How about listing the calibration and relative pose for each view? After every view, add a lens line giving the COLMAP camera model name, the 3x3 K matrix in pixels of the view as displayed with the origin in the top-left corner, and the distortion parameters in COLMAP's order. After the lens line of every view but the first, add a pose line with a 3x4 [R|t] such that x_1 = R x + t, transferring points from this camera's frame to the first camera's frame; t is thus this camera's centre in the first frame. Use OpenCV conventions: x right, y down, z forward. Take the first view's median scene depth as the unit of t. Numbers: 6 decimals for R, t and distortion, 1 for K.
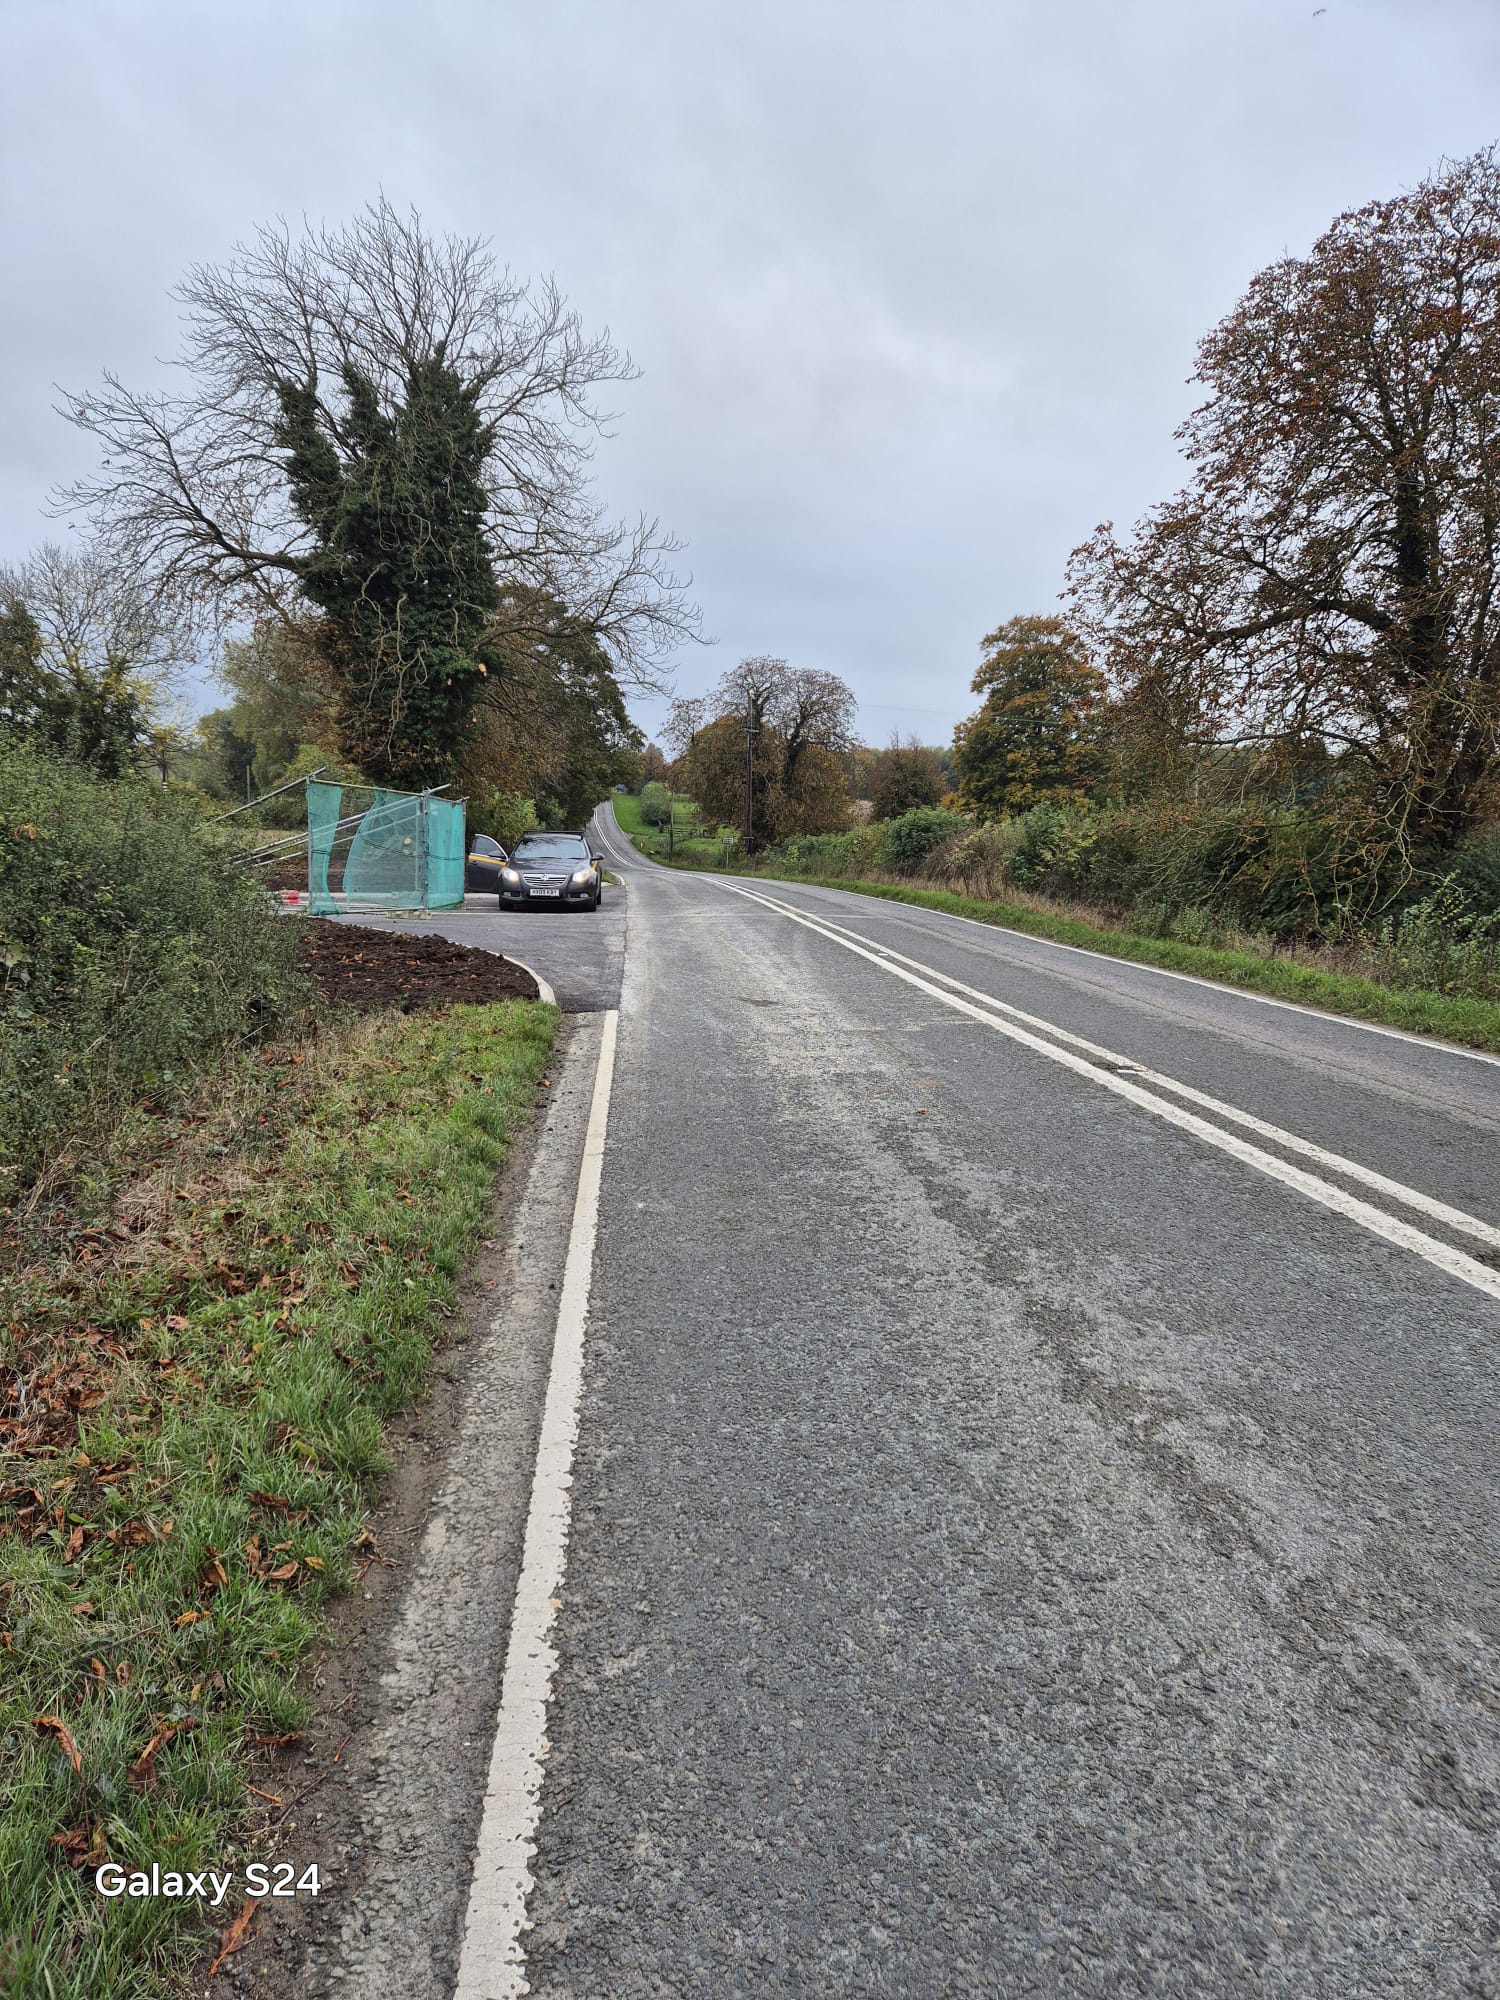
lens RADIAL K [[1468.2, 0, 751.1], [0, 1468.2, 1029.3], [0, 0, 1]] dist [0.069428, -0.003385]
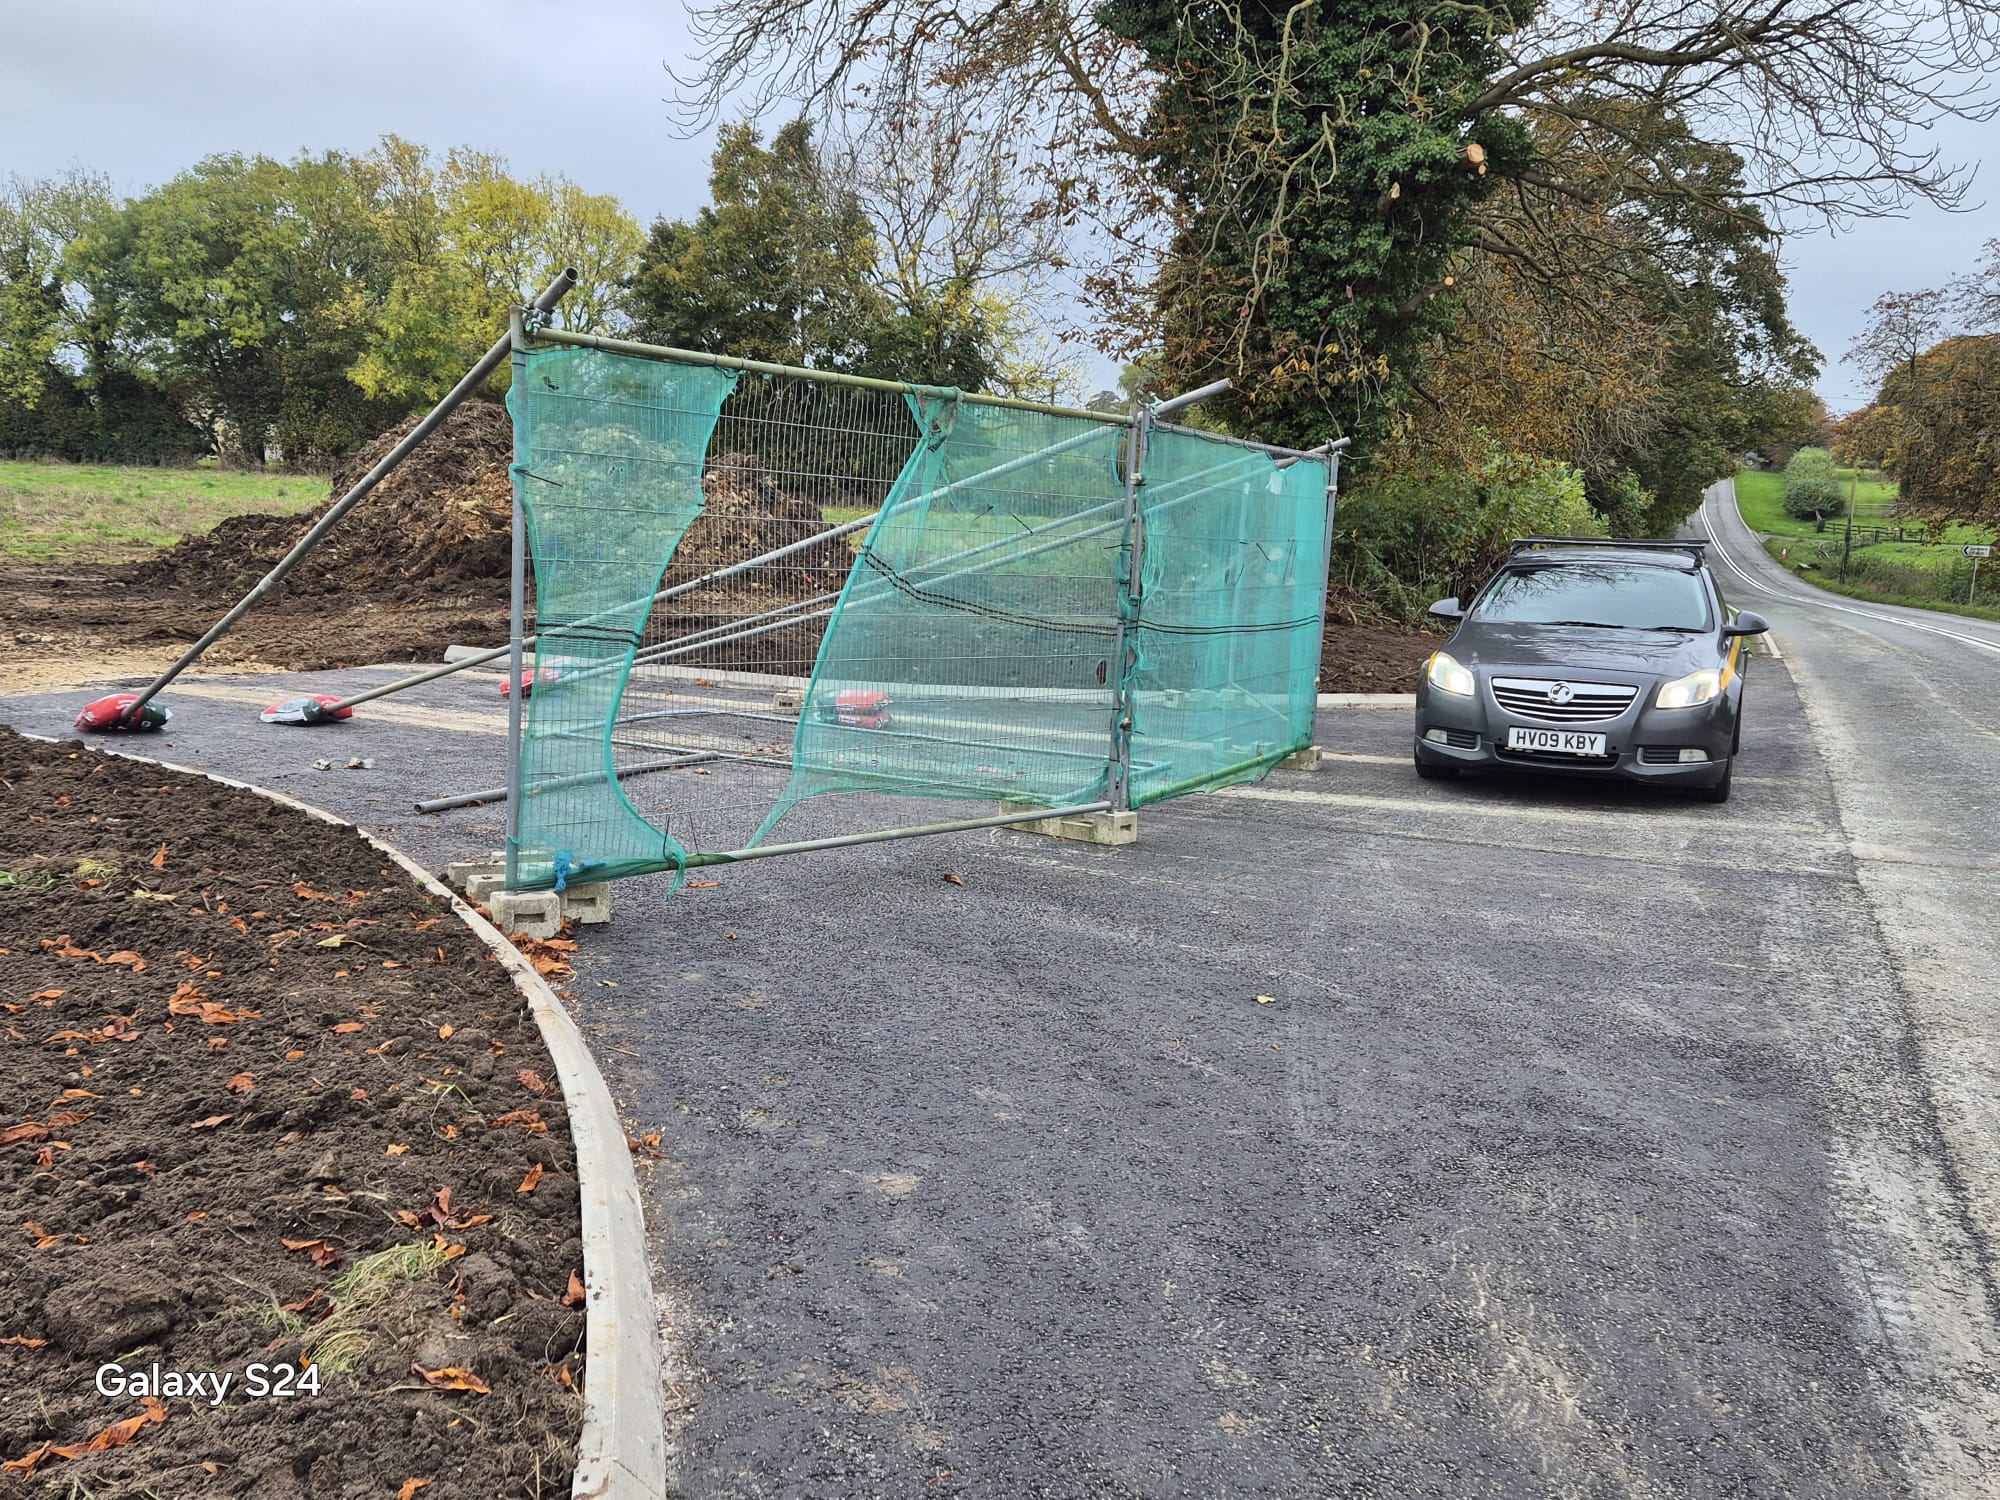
lens RADIAL K [[1822.5, 0, 968.8], [0, 1822.5, 752.8], [0, 0, 1]] dist [0.083318, -0.079821]
pose [[0.888838, 0.073612, -0.452270, -0.031221], [-0.077523, 0.996941, 0.009910, -0.035336], [0.451616, 0.026253, 0.891826, 0.249110]]
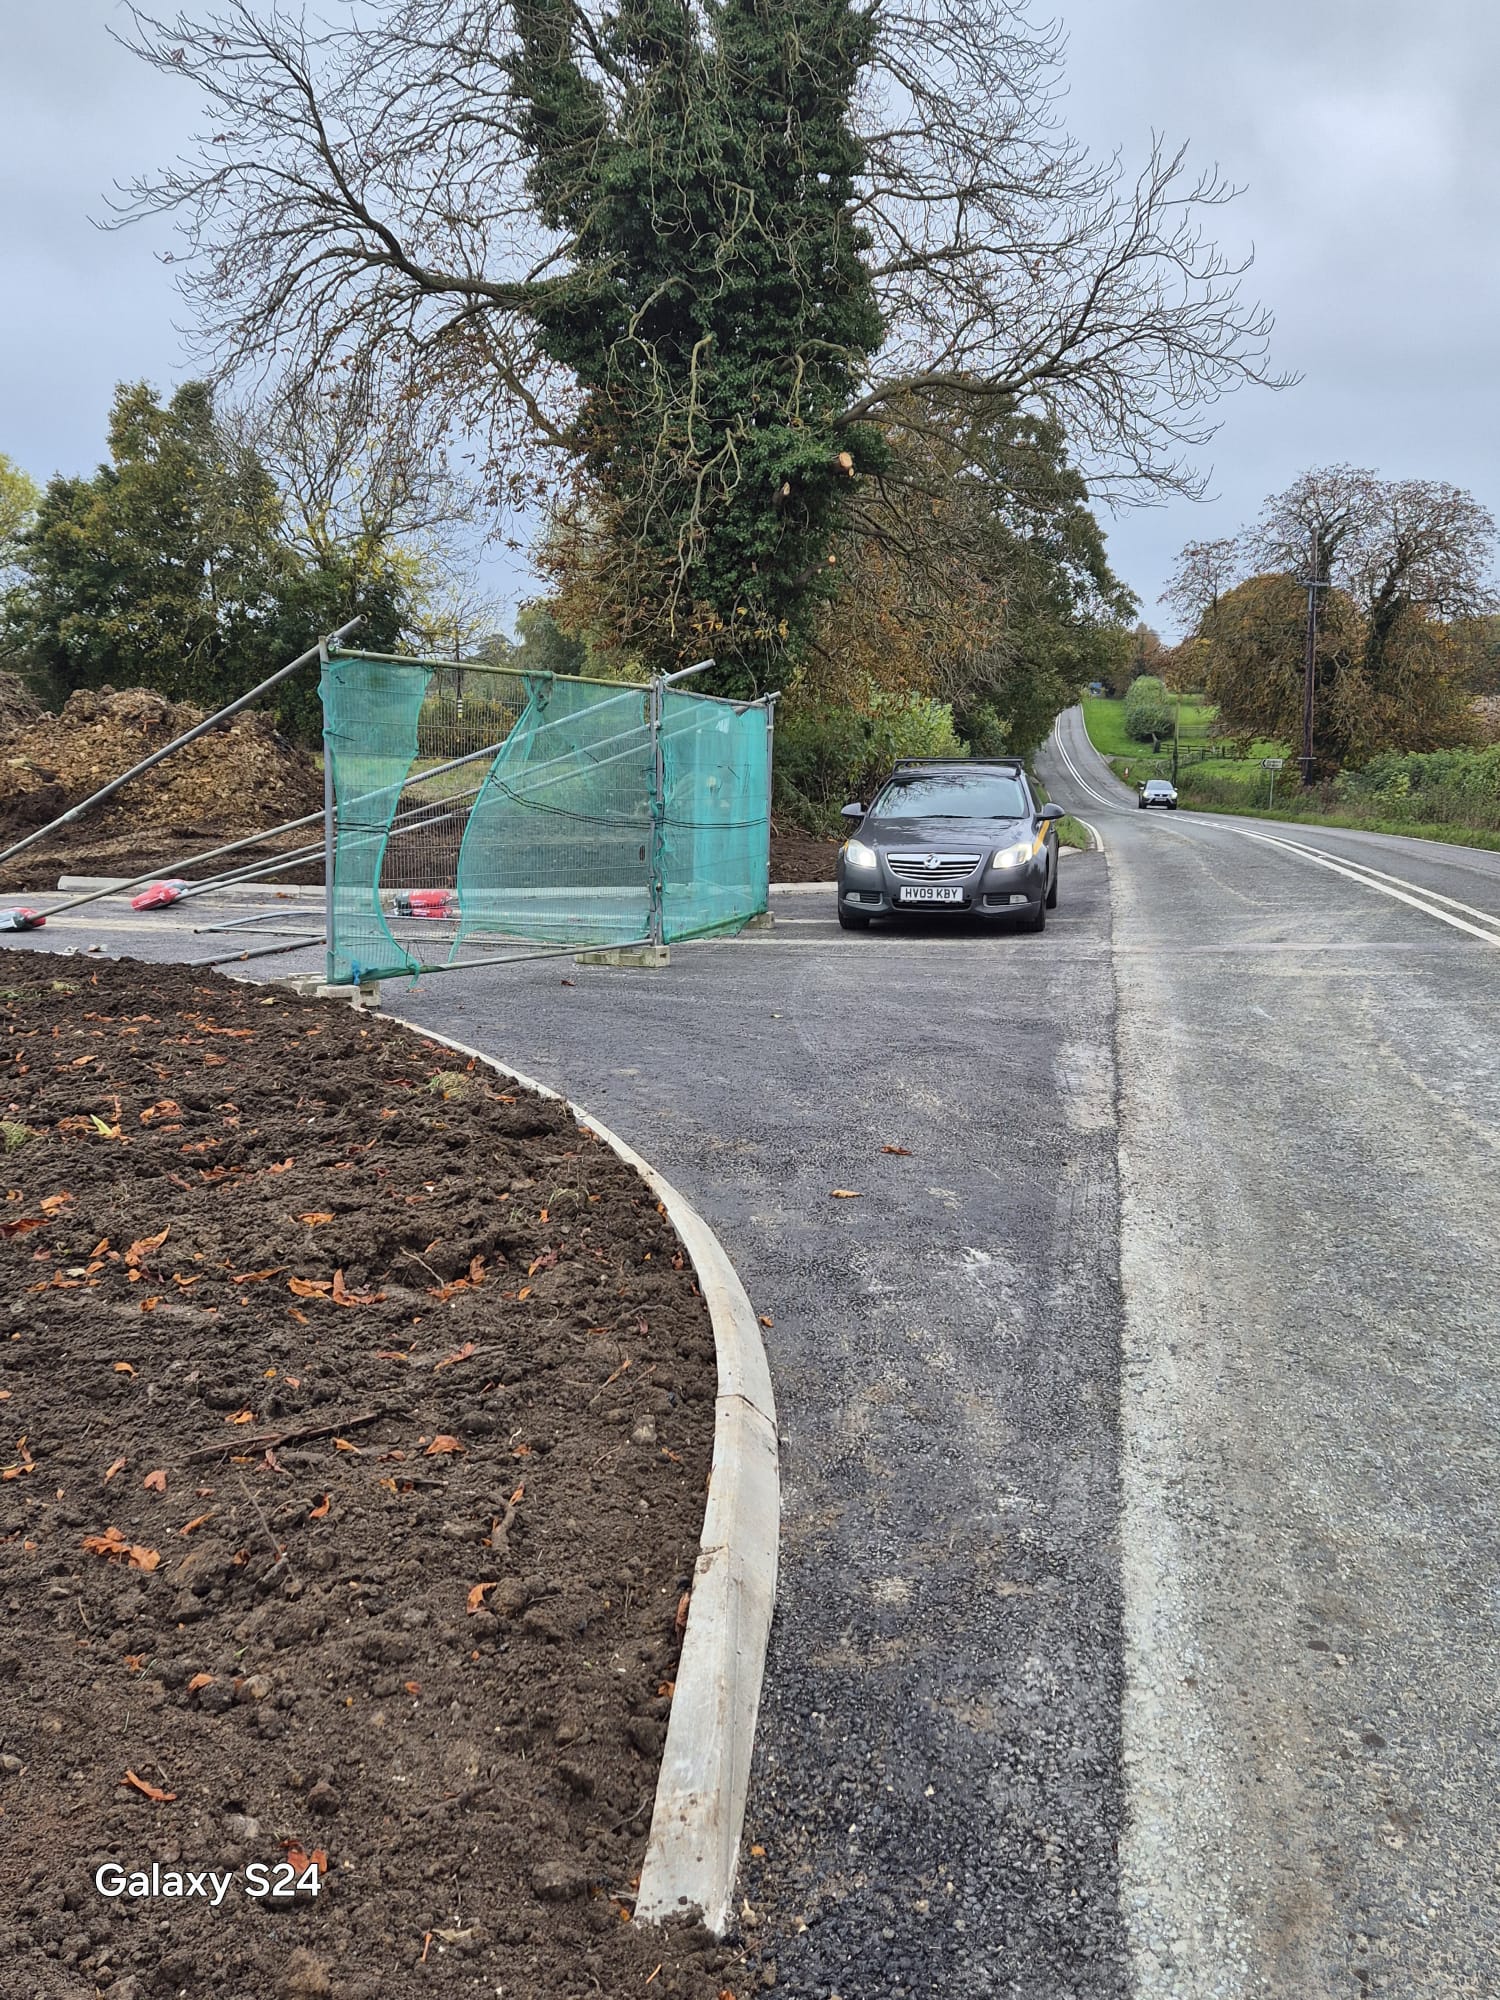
lens RADIAL K [[1909.0, 0, 751.7], [0, 1909.0, 965.0], [0, 0, 1]] dist [0.086734, -0.010487]
pose [[0.965494, 0.010490, -0.260215, -0.016178], [-0.016523, 0.999643, -0.021007, -0.023866], [0.259902, 0.024581, 0.965322, 0.170467]]
